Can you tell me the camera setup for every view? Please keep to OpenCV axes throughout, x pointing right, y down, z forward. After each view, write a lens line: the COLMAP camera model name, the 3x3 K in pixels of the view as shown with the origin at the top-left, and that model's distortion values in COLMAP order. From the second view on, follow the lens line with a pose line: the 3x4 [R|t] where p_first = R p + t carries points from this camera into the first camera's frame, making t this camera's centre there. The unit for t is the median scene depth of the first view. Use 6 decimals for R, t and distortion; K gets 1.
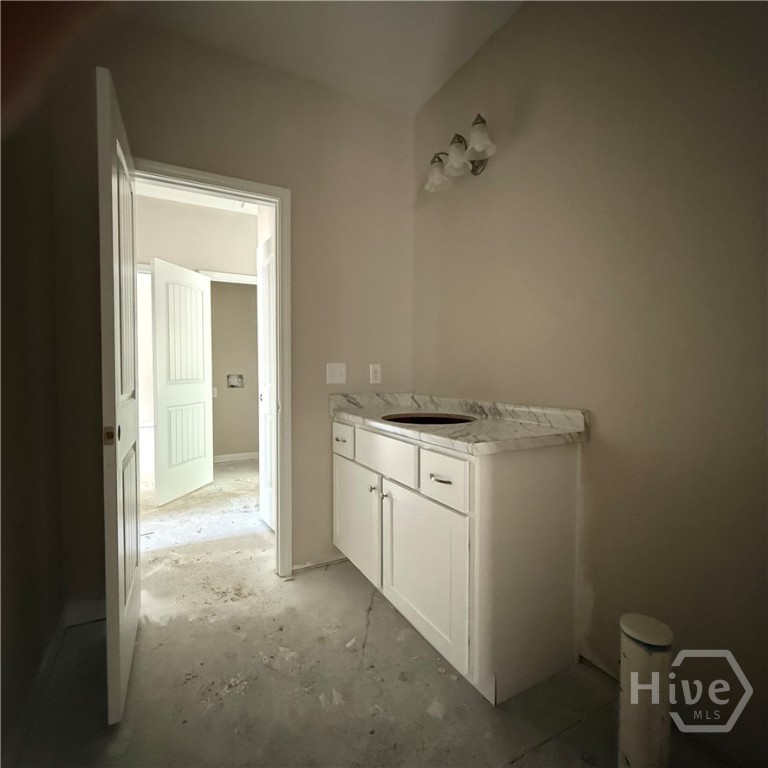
lens RADIAL K [[407.0, 0, 384.0], [0, 407.0, 384.0], [0, 0, 1]] dist [0.003563, 0.001343]
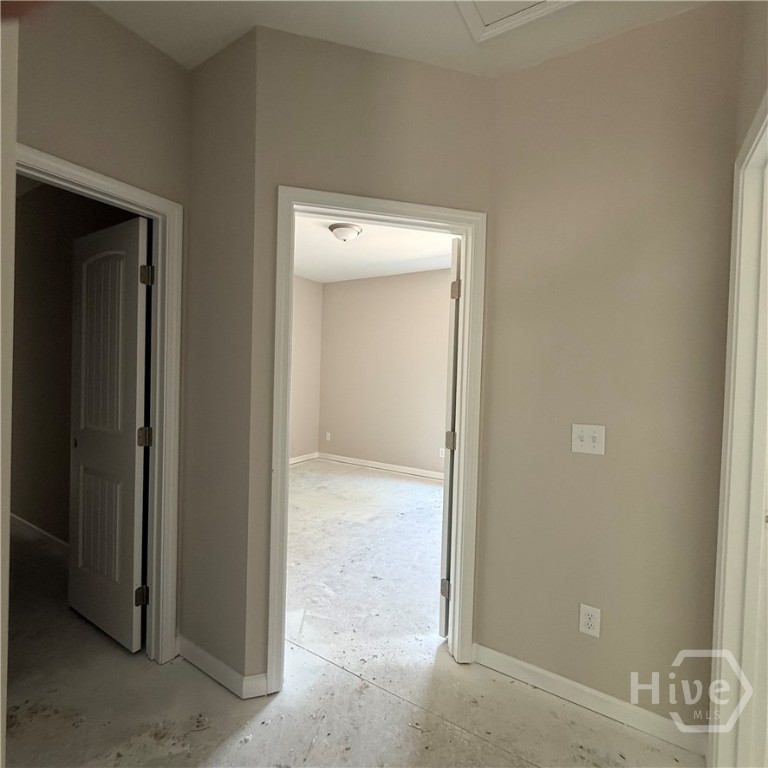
lens RADIAL K [[407.0, 0, 384.0], [0, 407.0, 384.0], [0, 0, 1]] dist [0.003563, 0.001343]
pose [[-0.863454, -0.014231, -0.504227, -0.495180], [-0.043228, 0.998012, 0.045858, -0.145512], [0.502572, 0.061393, -0.862353, 1.715204]]
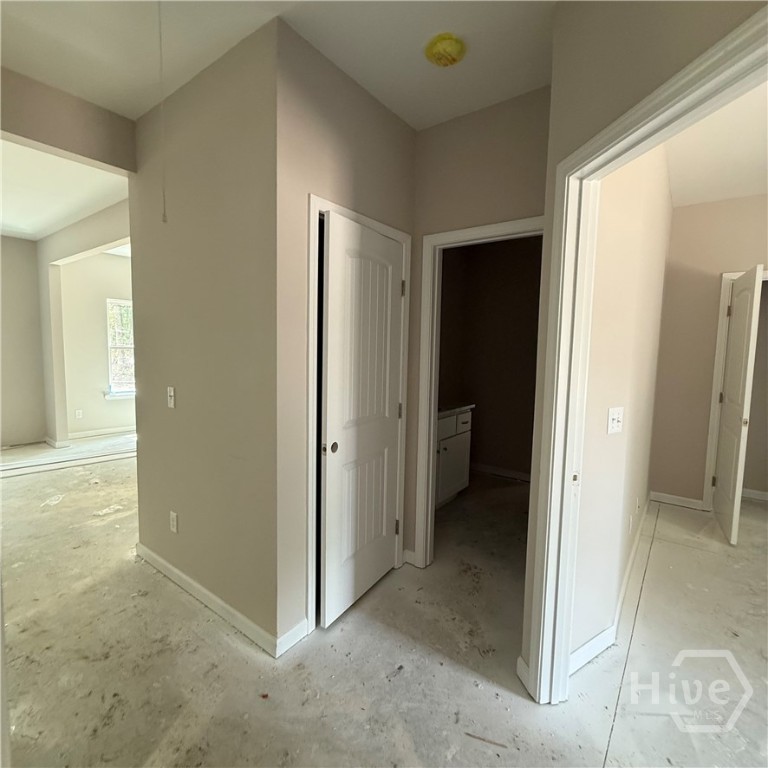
lens RADIAL K [[407.0, 0, 384.0], [0, 407.0, 384.0], [0, 0, 1]] dist [0.003563, 0.001343]
pose [[-0.426661, -0.091855, 0.899735, -1.175856], [0.004072, 0.994624, 0.103473, -0.172424], [-0.904402, 0.047812, -0.423994, 1.534081]]
